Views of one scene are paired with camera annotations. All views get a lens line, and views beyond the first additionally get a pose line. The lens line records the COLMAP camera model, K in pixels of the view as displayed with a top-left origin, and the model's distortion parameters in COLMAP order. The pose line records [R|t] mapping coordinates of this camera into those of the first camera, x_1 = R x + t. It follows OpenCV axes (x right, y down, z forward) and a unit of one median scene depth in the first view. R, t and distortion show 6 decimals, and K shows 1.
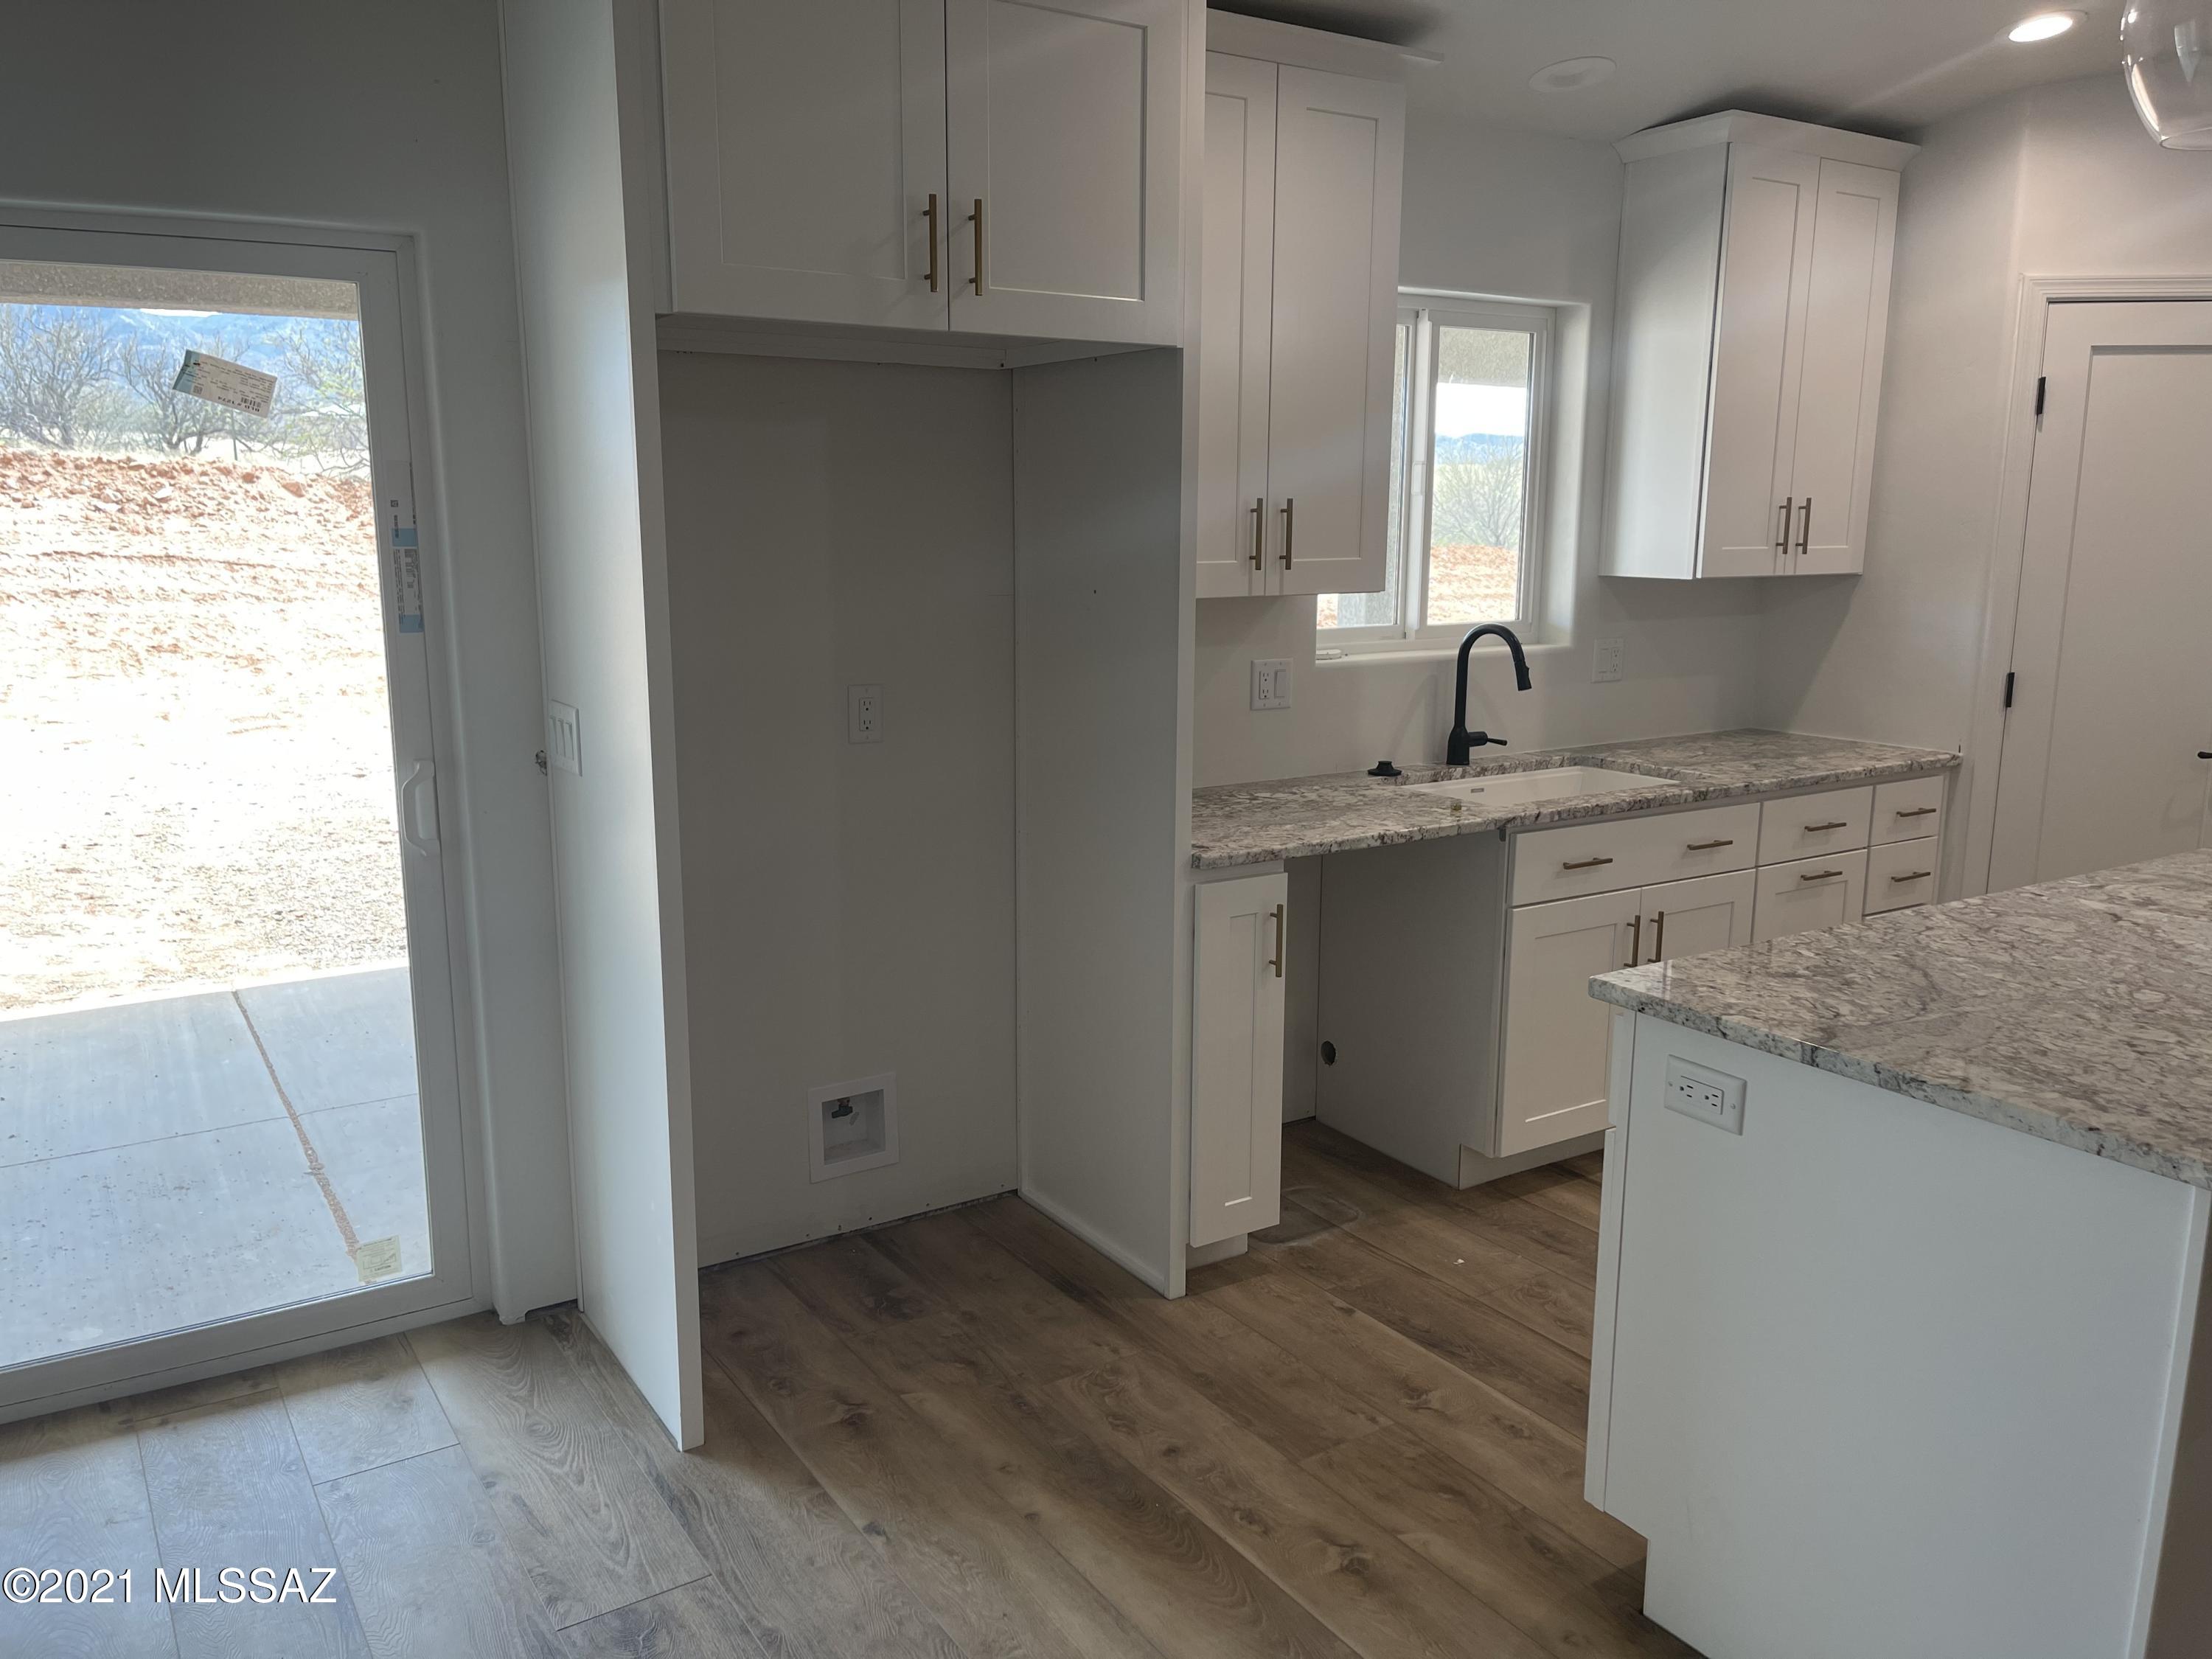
lens RADIAL K [[1675.8, 0, 1080.9], [0, 1675.8, 847.3], [0, 0, 1]] dist [0.065807, -0.078244]
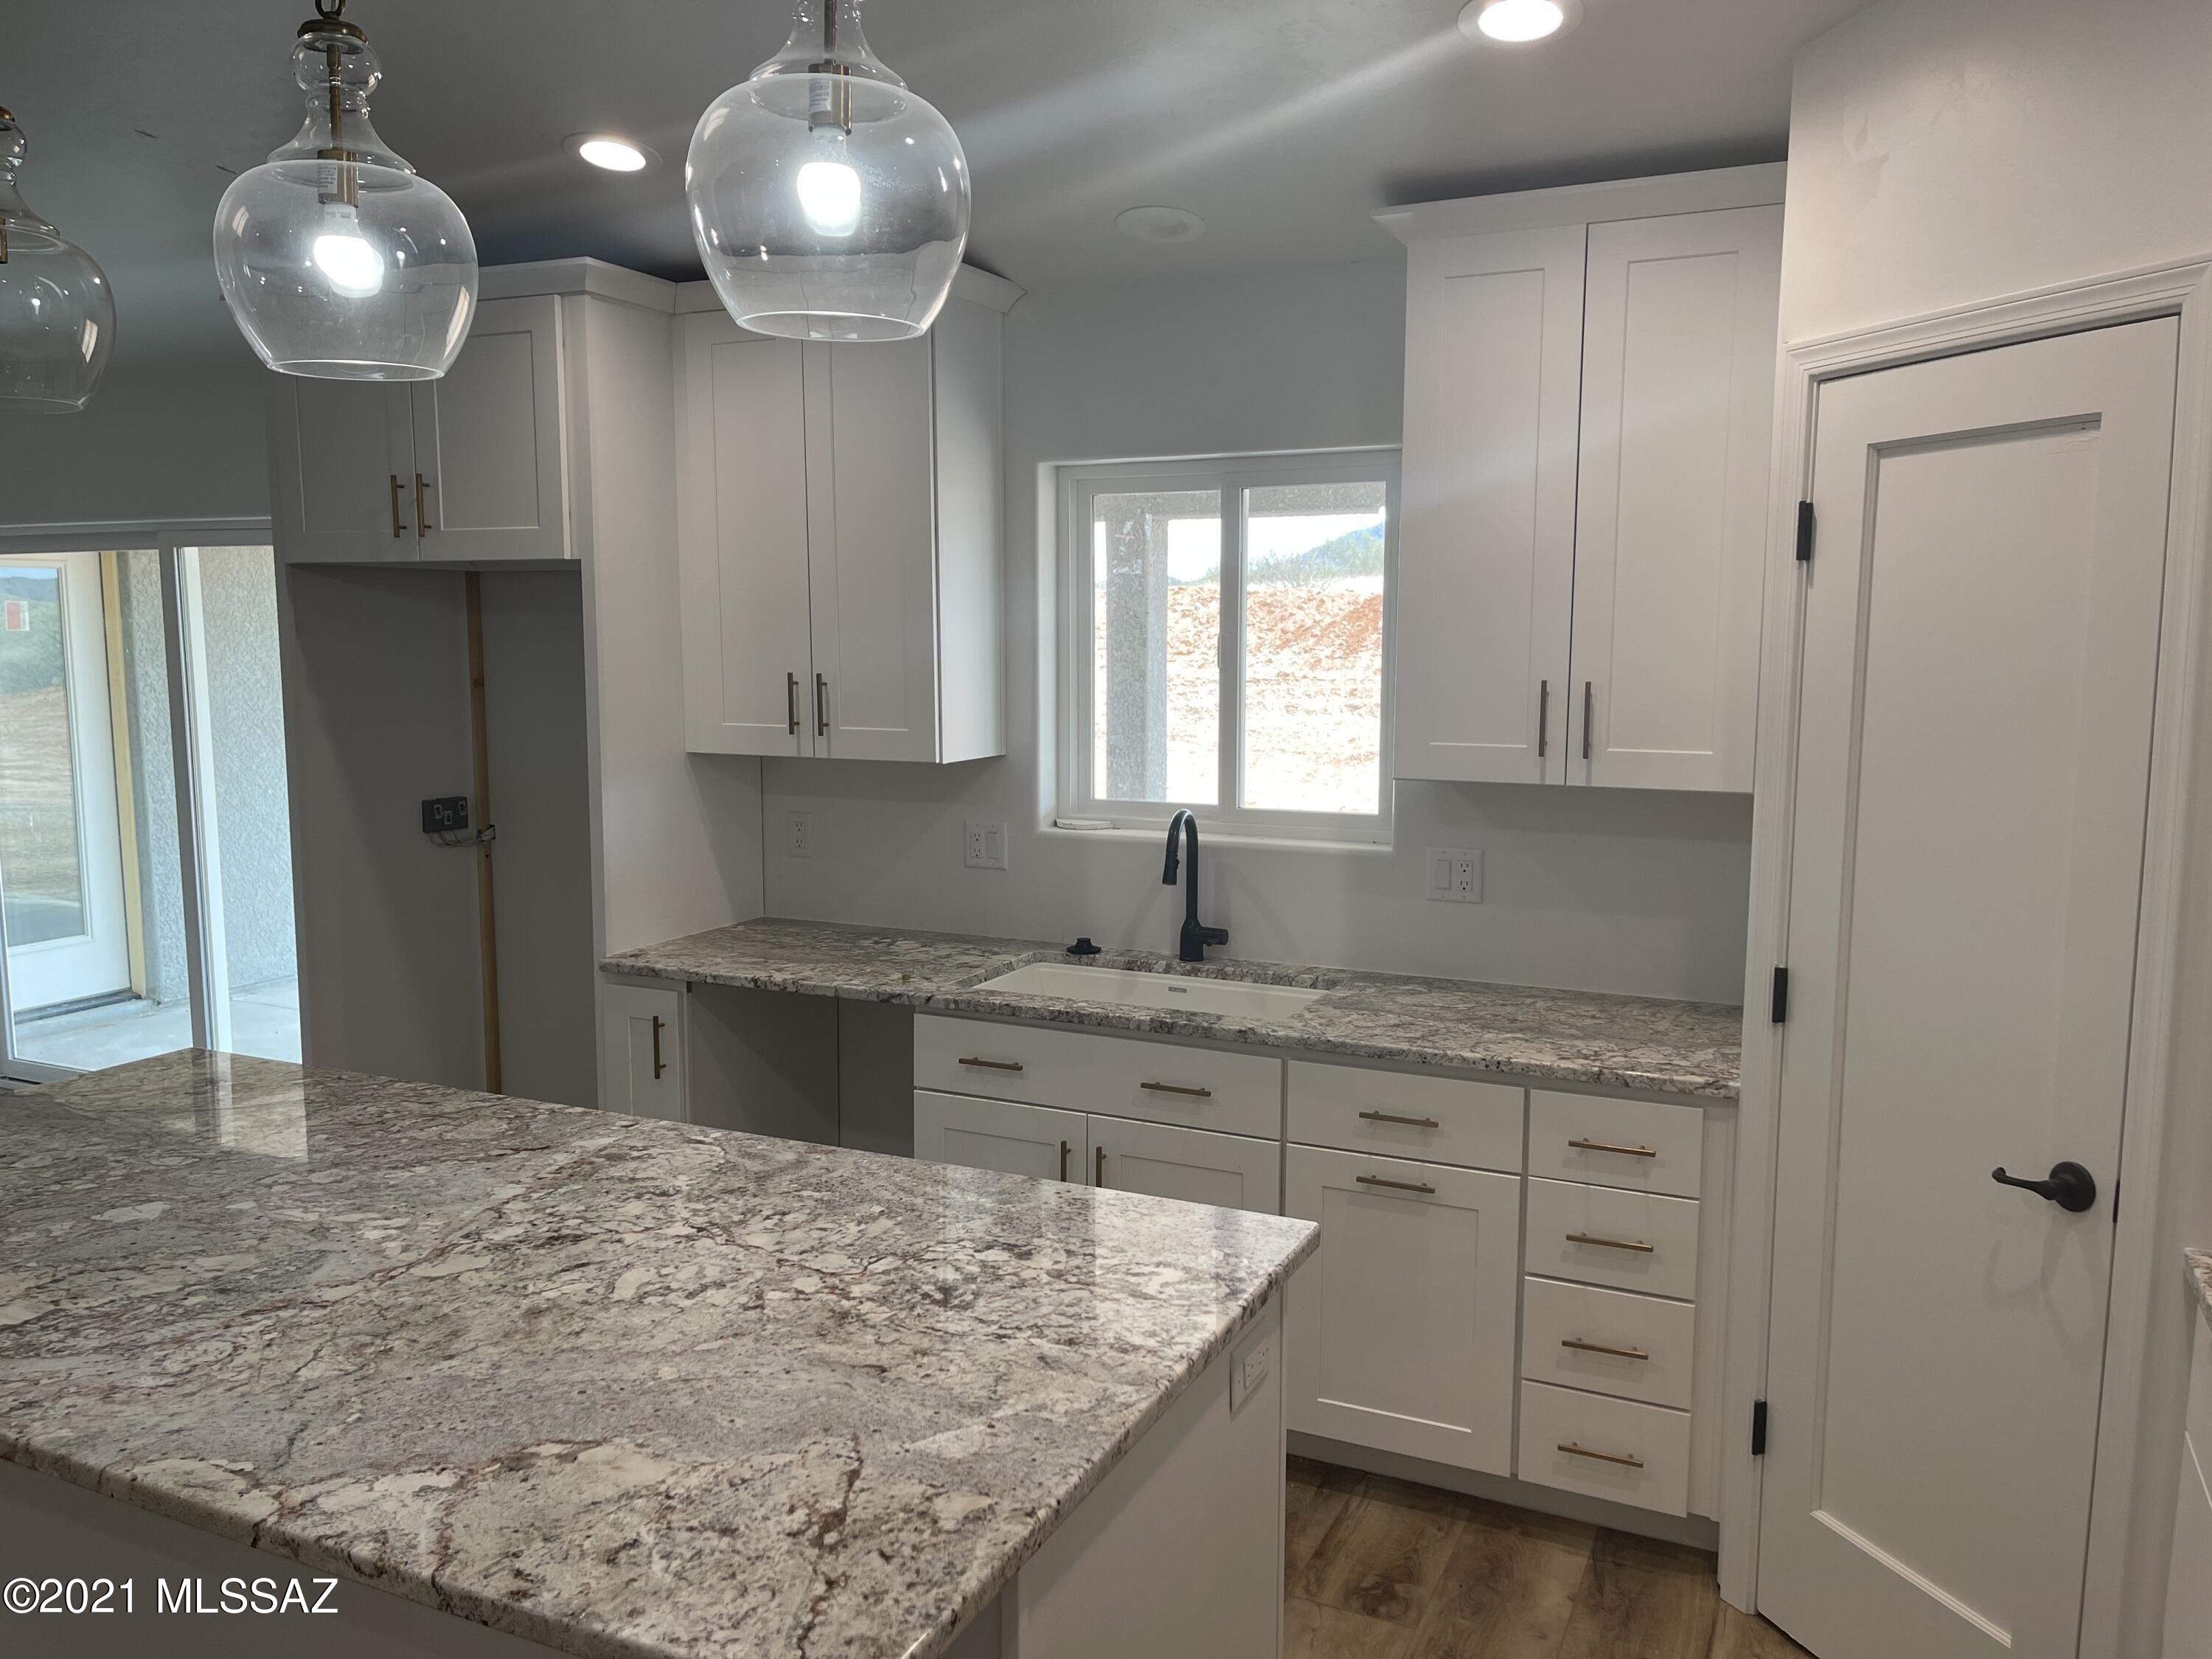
lens RADIAL K [[1675.8, 0, 1102.9], [0, 1675.8, 829.8], [0, 0, 1]] dist [0.065807, -0.078244]
pose [[0.523309, 0.098747, -0.846402, 0.916999], [-0.168602, 0.985626, 0.010747, -0.115055], [0.835297, 0.137081, 0.532436, 0.448197]]
